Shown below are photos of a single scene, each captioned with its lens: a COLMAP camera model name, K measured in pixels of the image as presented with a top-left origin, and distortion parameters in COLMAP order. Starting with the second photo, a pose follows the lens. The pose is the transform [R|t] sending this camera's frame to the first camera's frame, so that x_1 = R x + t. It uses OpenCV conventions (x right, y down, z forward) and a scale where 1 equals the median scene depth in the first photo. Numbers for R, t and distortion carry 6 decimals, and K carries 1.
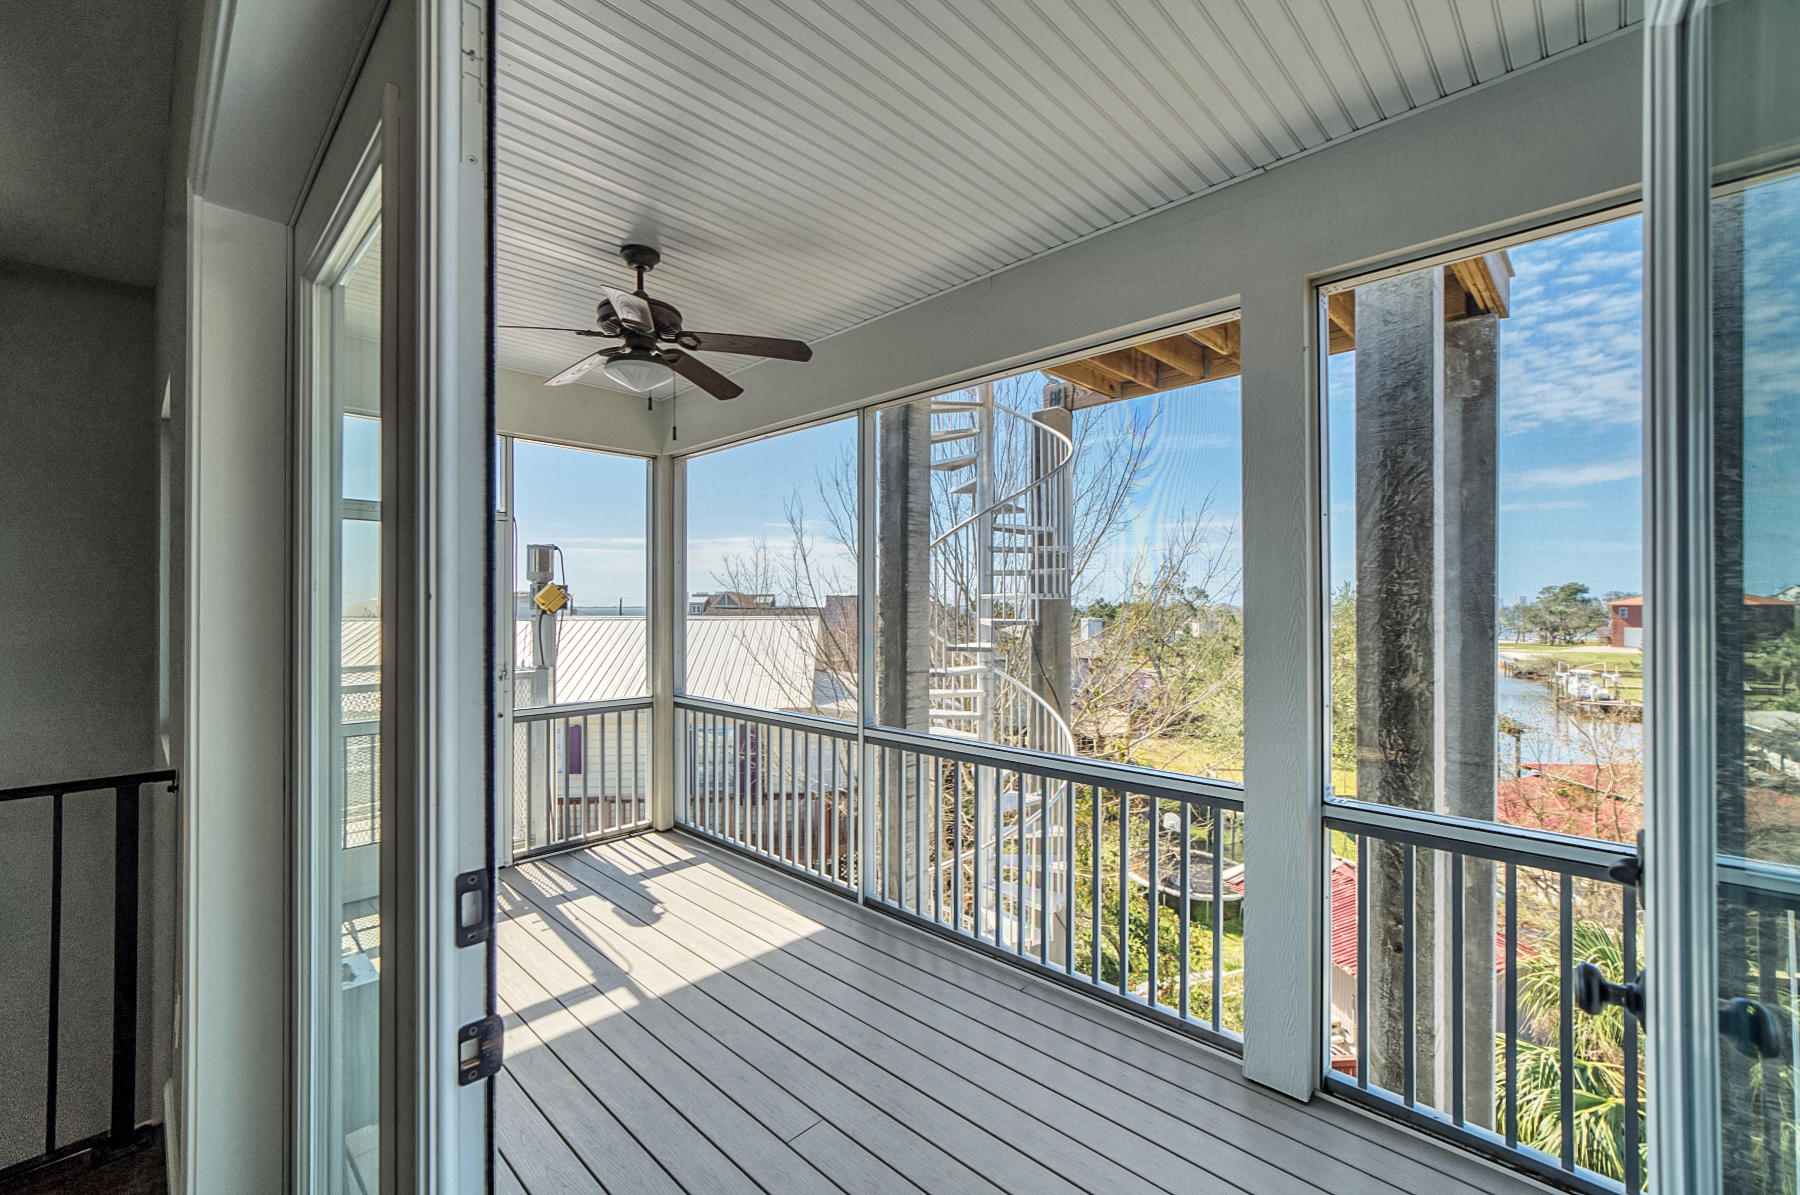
lens RADIAL K [[741.1, 0, 881.3], [0, 741.1, 599.0], [0, 0, 1]] dist [-0.000618, -0.000010]
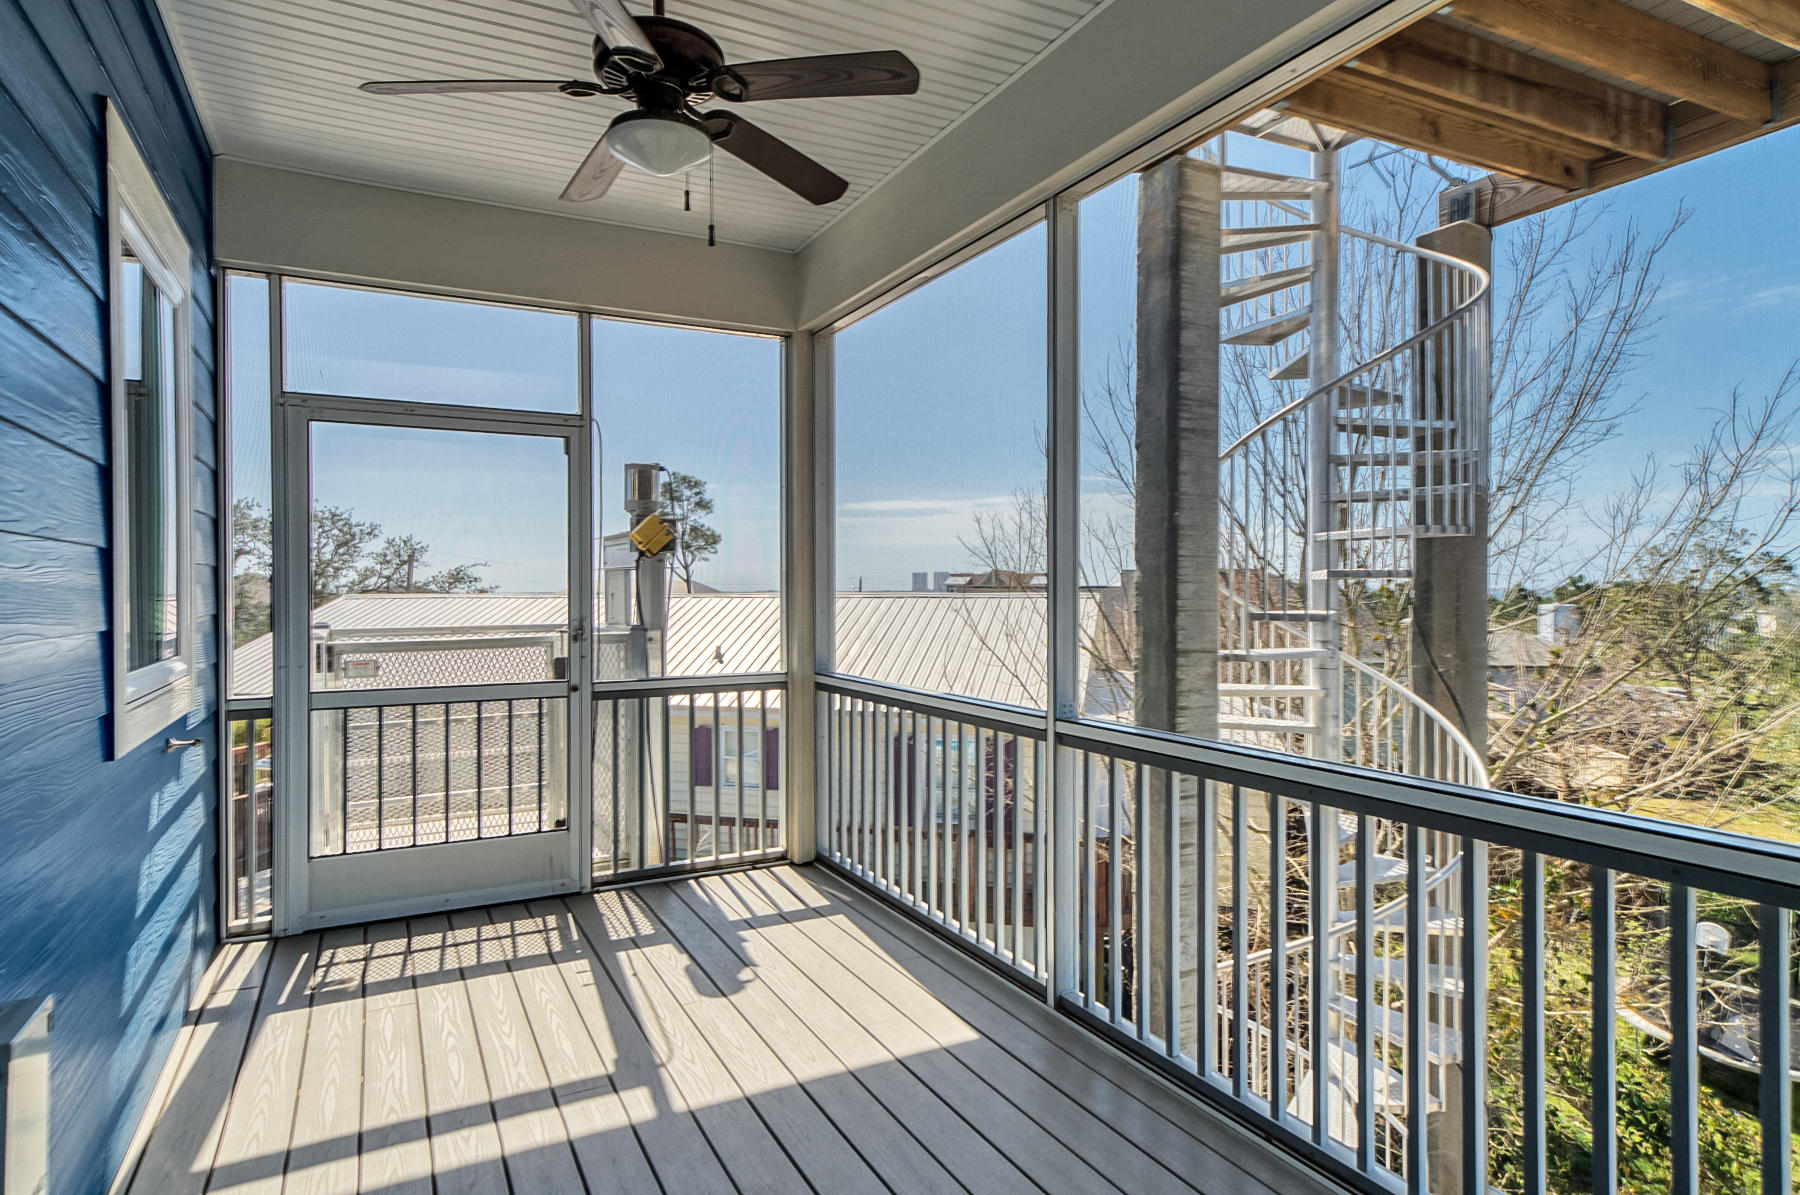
lens RADIAL K [[962.0, 0, 902.5], [0, 962.0, 600.6], [0, 0, 1]] dist [0.016752, 0.002885]
pose [[0.947304, -0.004011, -0.320311, 0.086630], [0.007940, 0.999908, 0.010961, 0.050818], [0.320237, -0.012926, 0.947249, 0.159216]]
